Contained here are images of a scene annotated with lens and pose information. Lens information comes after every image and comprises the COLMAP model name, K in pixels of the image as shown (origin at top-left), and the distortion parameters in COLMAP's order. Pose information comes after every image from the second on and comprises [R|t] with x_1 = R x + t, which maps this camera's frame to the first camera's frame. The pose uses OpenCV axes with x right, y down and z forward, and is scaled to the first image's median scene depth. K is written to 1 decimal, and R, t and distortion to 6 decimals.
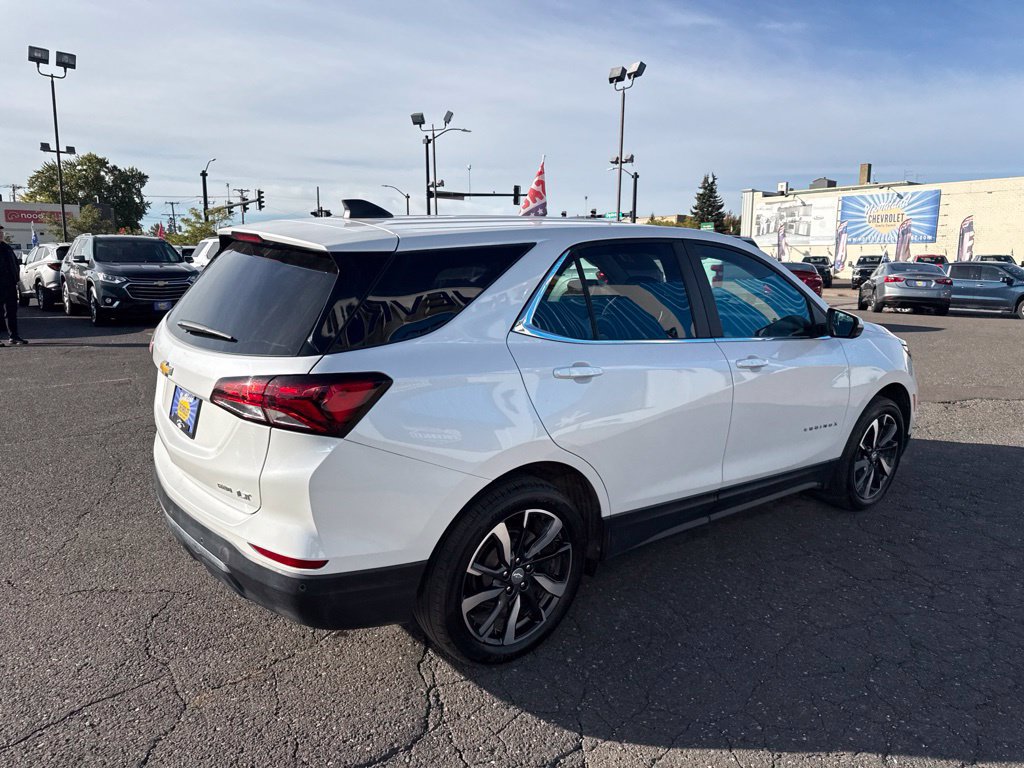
lens RADIAL K [[722.4, 0, 512.0], [0, 722.4, 384.0], [0, 0, 1]] dist [0.066686, -0.086559]
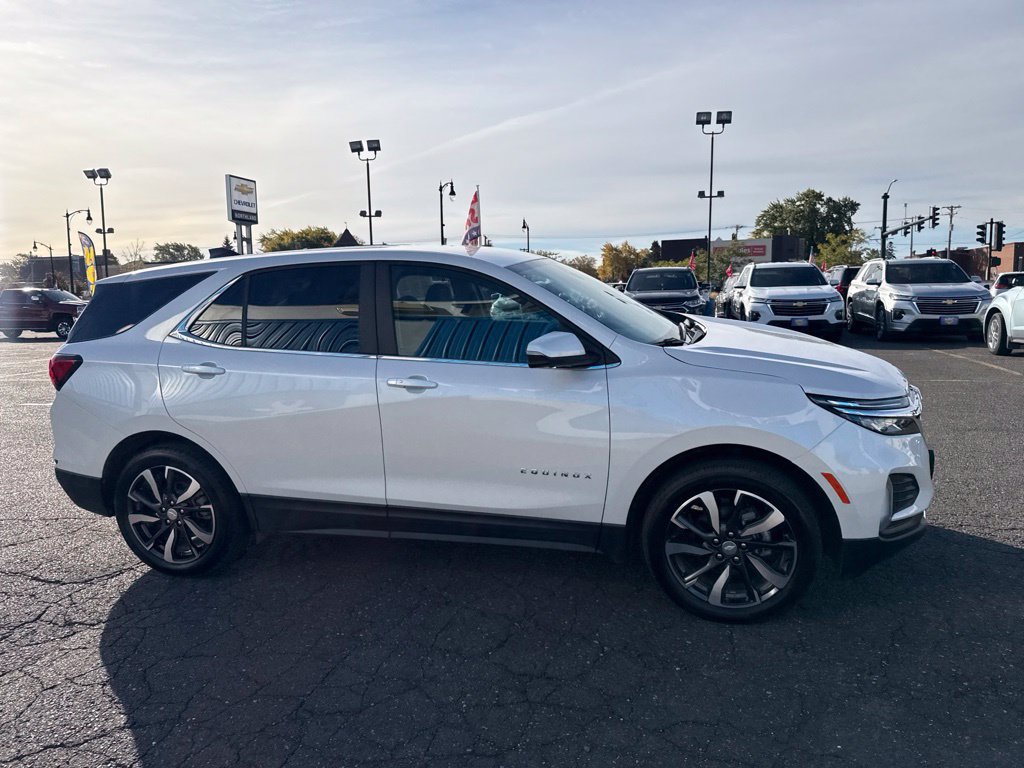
lens RADIAL K [[715.1, 0, 510.2], [0, 715.1, 372.5], [0, 0, 1]] dist [0.096985, -0.148429]
pose [[0.599811, 0.068364, -0.797216, 0.138878], [-0.106427, 0.994307, 0.005192, -0.007362], [0.793033, 0.081731, 0.603672, 0.061925]]
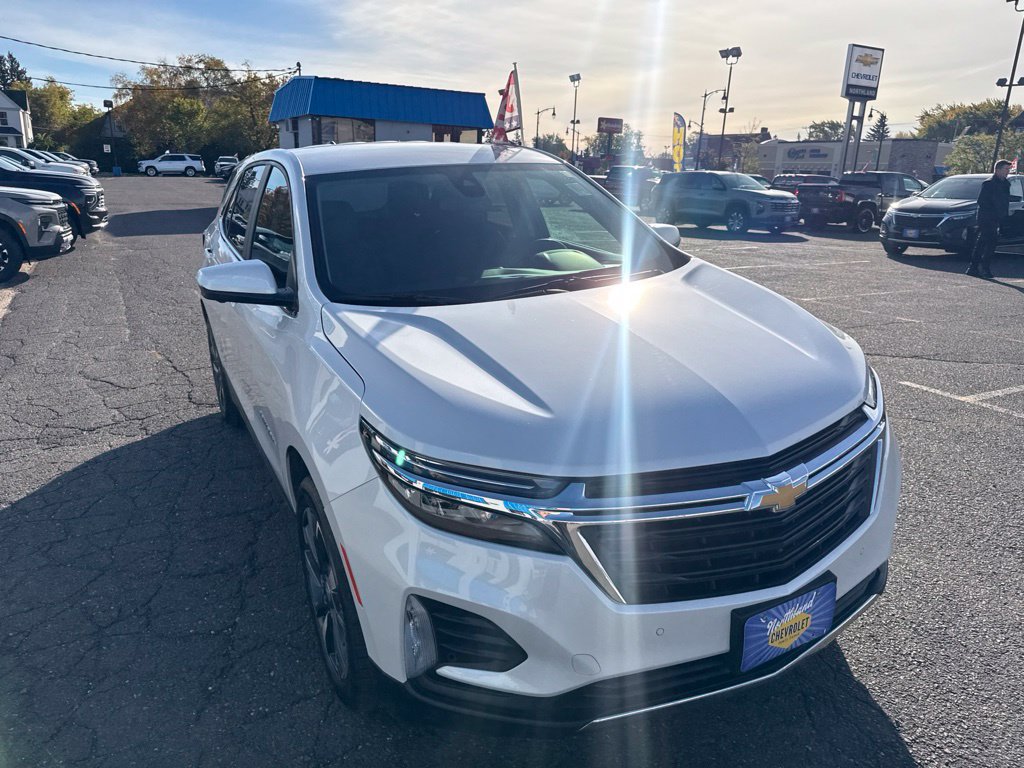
lens RADIAL K [[719.1, 0, 513.3], [0, 719.1, 378.4], [0, 0, 1]] dist [0.028545, -0.033276]
pose [[-0.183334, 0.259542, -0.948170, 0.137945], [-0.195309, 0.935674, 0.293886, -0.031539], [0.963454, 0.239066, -0.120850, 0.175120]]
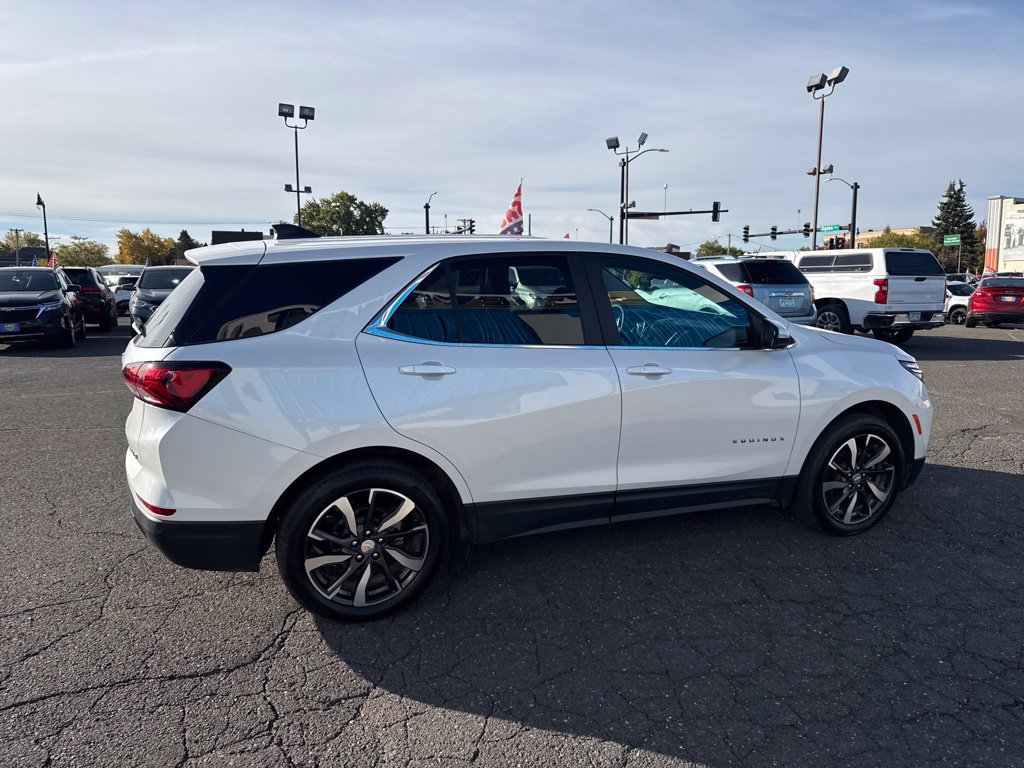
lens RADIAL K [[719.4, 0, 512.1], [0, 719.4, 381.0], [0, 0, 1]] dist [0.072480, -0.095227]
pose [[0.957106, 0.029031, -0.288278, 0.051737], [-0.038167, 0.998930, -0.026119, 0.002331], [0.287212, 0.036001, 0.957190, -0.003612]]
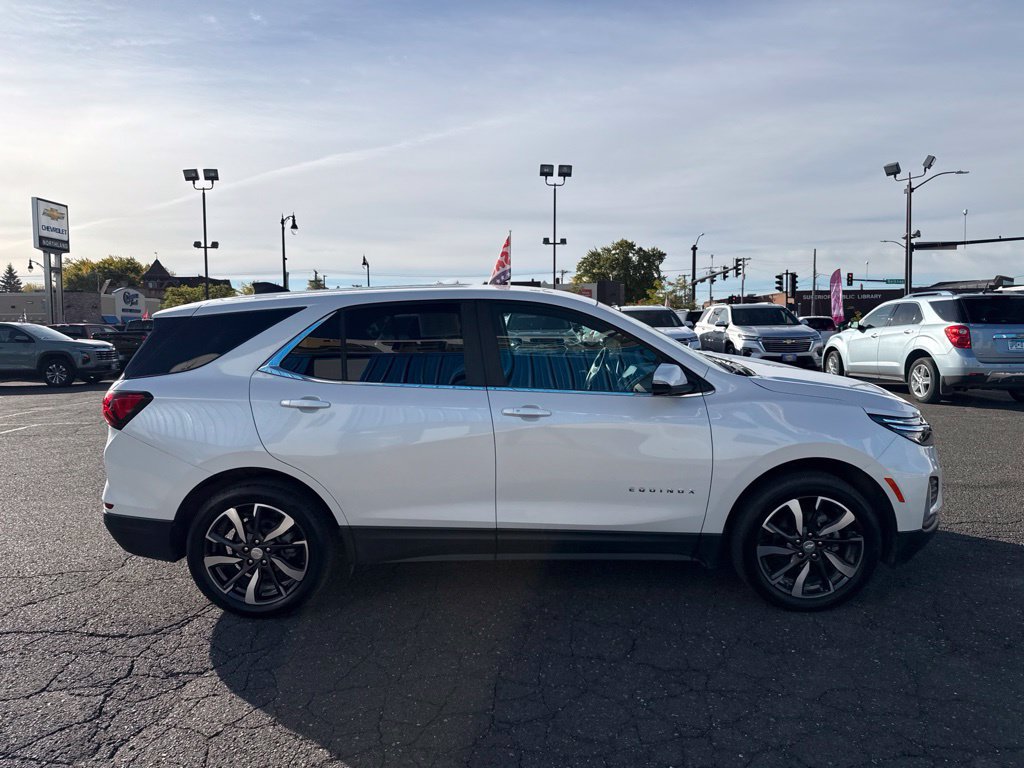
lens RADIAL K [[715.1, 0, 510.2], [0, 715.1, 372.5], [0, 0, 1]] dist [0.096985, -0.148429]
pose [[0.772718, 0.022346, -0.634356, 0.114531], [-0.086777, 0.993716, -0.070699, -0.001285], [0.628790, 0.109678, 0.769801, 0.021302]]
